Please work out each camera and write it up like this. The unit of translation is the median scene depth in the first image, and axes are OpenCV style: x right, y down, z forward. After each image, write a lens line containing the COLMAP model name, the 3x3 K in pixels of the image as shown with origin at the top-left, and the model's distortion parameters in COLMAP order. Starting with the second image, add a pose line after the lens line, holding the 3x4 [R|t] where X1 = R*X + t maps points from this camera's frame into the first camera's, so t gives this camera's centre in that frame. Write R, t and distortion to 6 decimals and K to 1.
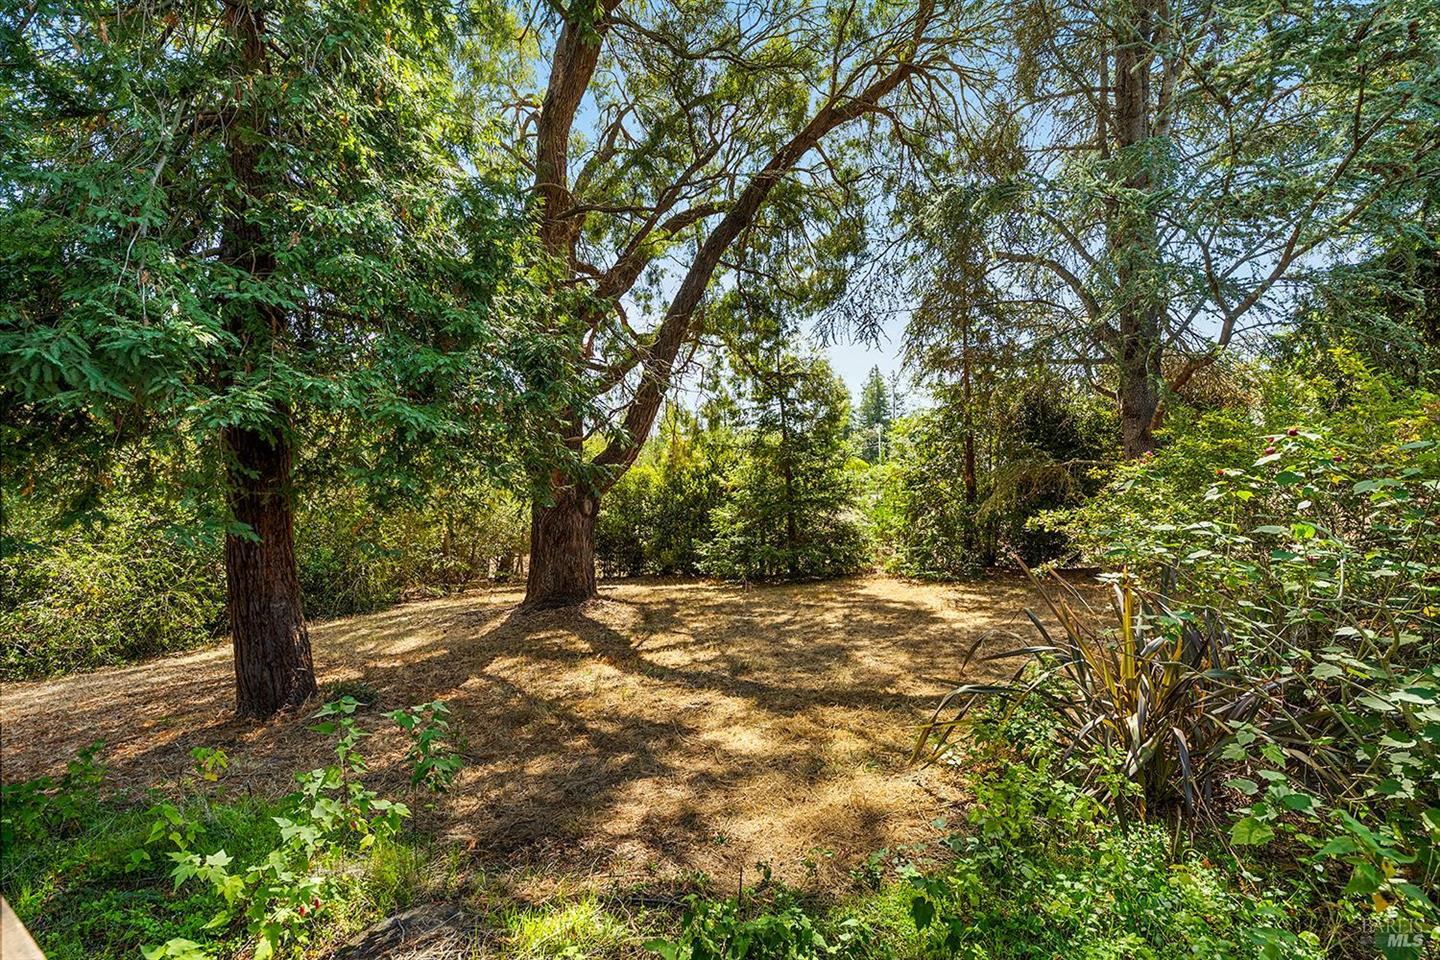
lens RADIAL K [[635.4, 0, 719.7], [0, 635.4, 479.1], [0, 0, 1]] dist [-0.002900, -0.000208]
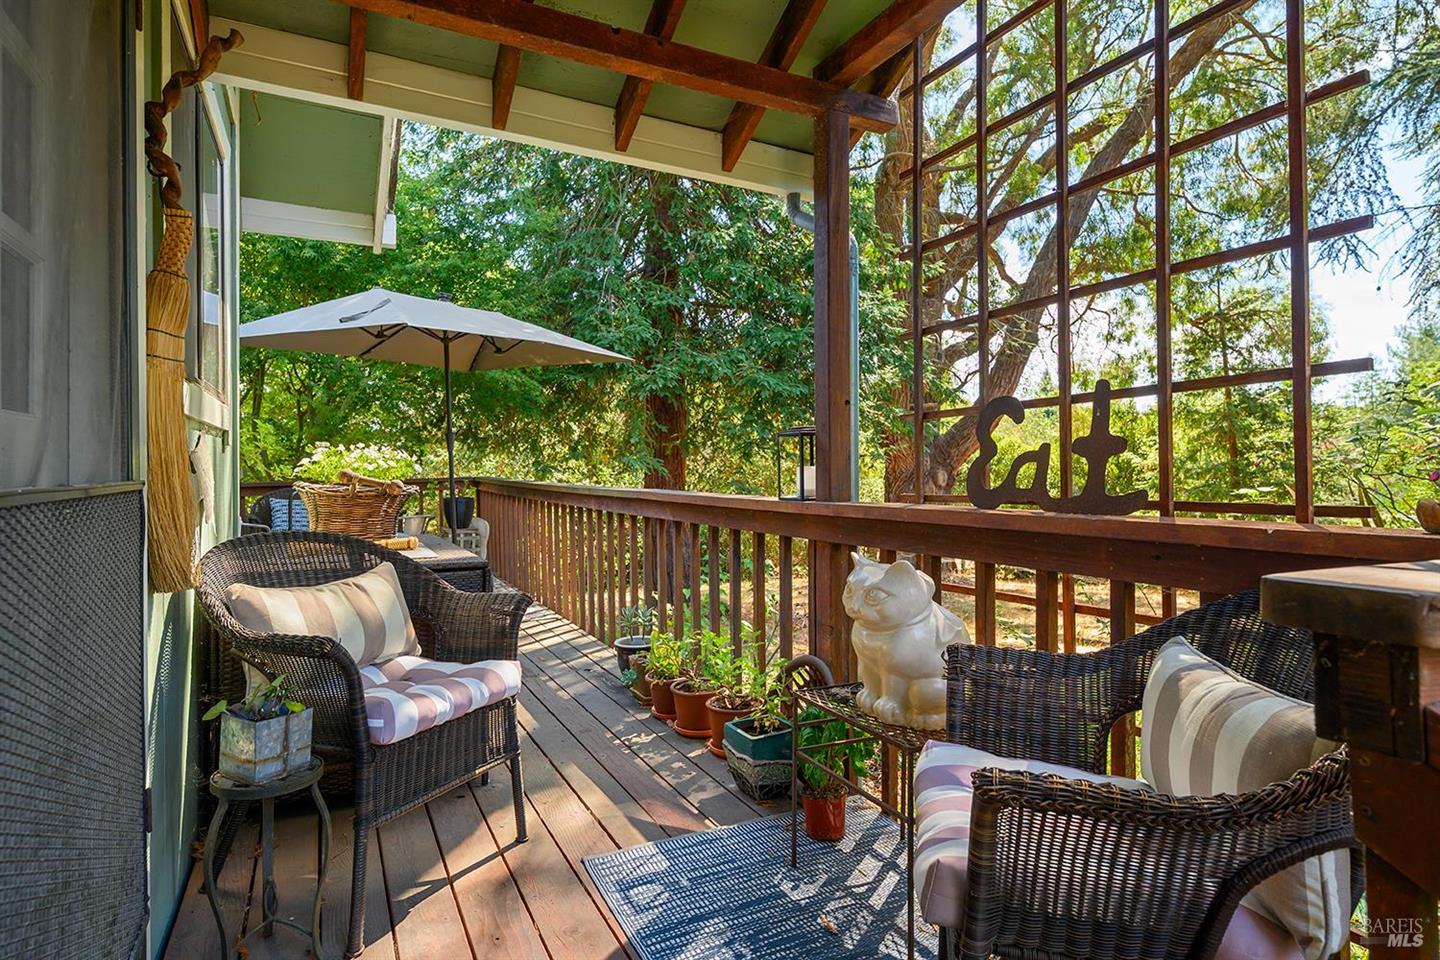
lens RADIAL K [[777.6, 0, 720.7], [0, 777.6, 473.1], [0, 0, 1]] dist [-0.000295, 0.000173]
pose [[0.864418, 0.008502, -0.502702, 0.105748], [-0.005106, 0.999954, 0.008132, 0.034866], [0.502748, -0.004462, 0.864422, -0.188834]]
